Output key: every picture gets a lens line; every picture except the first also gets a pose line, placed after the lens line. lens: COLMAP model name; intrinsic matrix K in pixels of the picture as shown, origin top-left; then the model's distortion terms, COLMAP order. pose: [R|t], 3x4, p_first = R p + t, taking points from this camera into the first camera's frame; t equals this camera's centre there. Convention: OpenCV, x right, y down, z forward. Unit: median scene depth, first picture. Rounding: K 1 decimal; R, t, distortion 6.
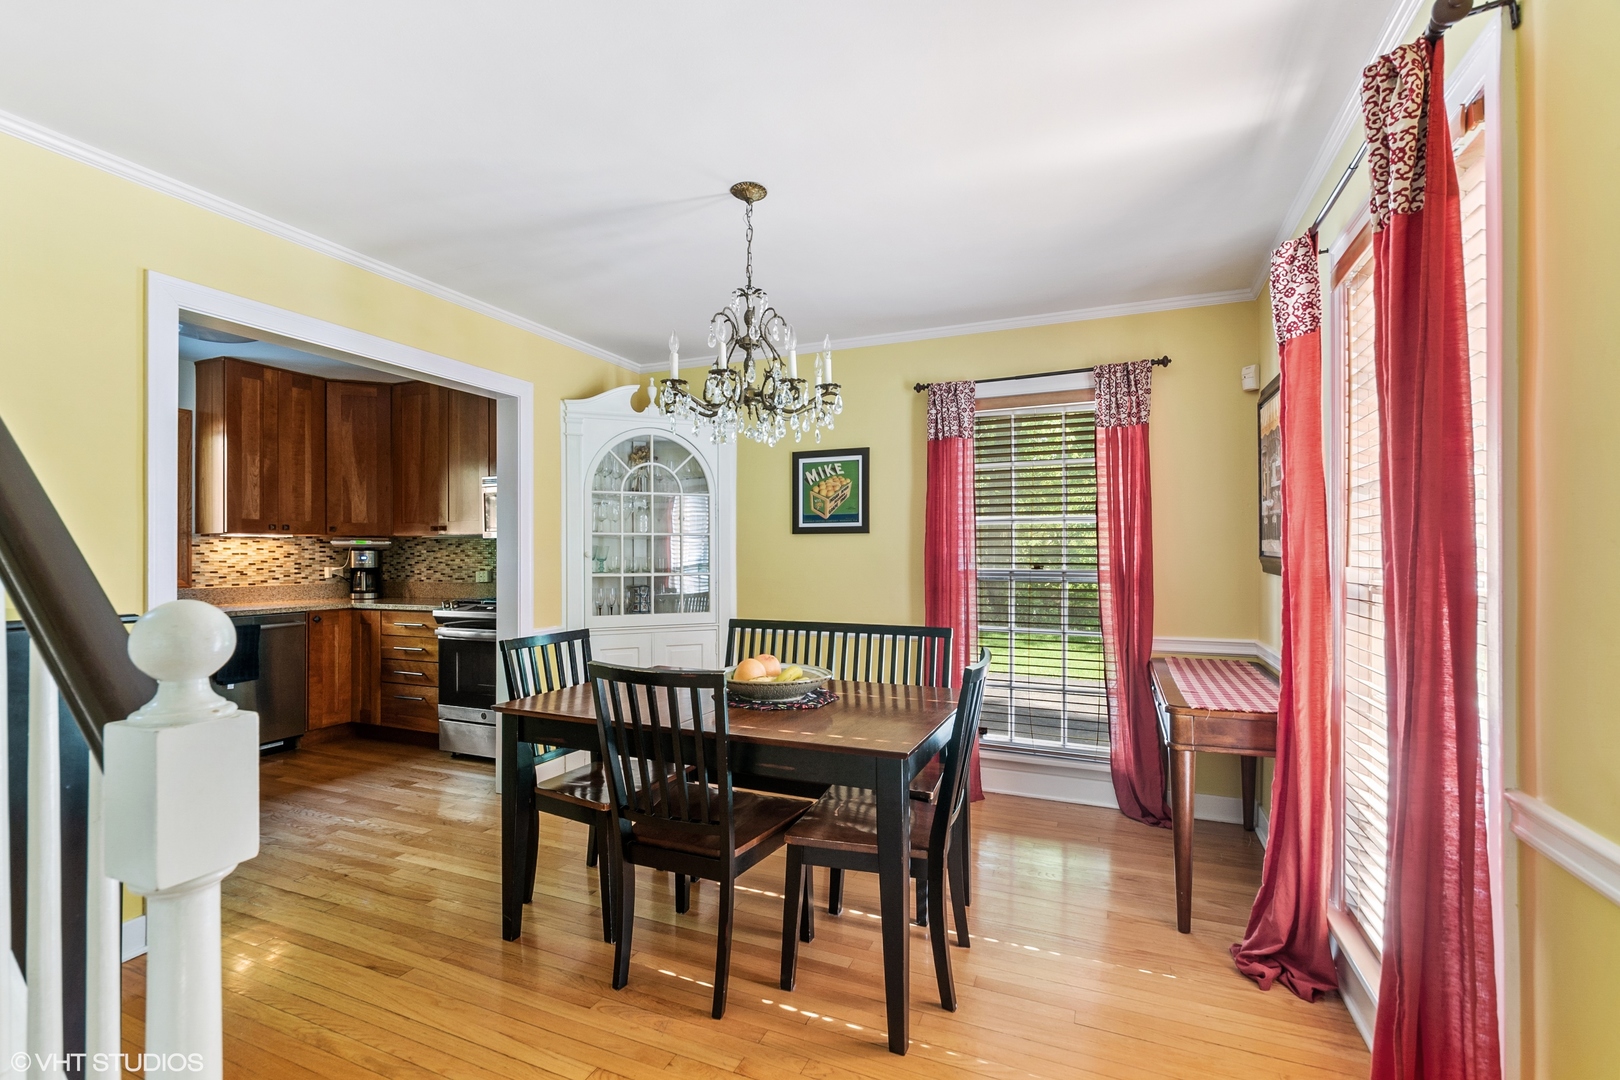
lens RADIAL K [[710.2, 0, 800.8], [0, 710.2, 551.8], [0, 0, 1]] dist [-0.001535, 0.000443]
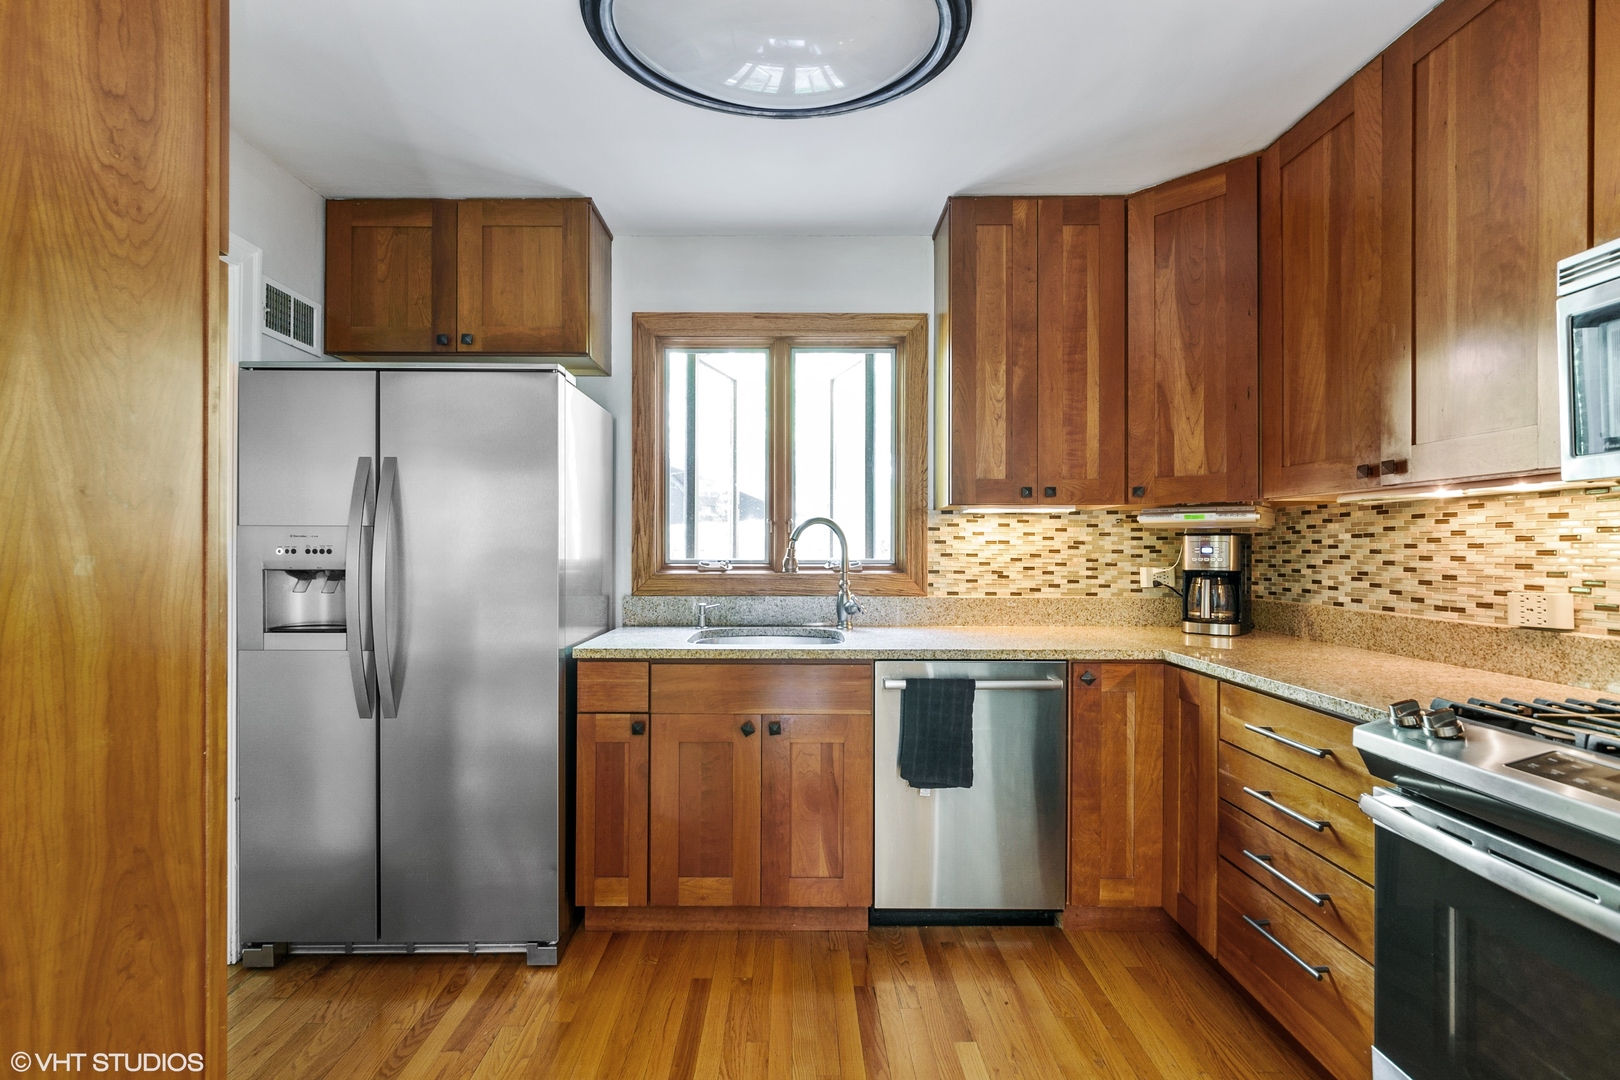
lens RADIAL K [[710.2, 0, 798.9], [0, 710.2, 547.7], [0, 0, 1]] dist [-0.001535, 0.000443]
pose [[0.386183, 0.002479, -0.922419, -0.299103], [0.001768, 0.999993, 0.003428, 0.005052], [0.922420, -0.002955, 0.386176, 0.602018]]
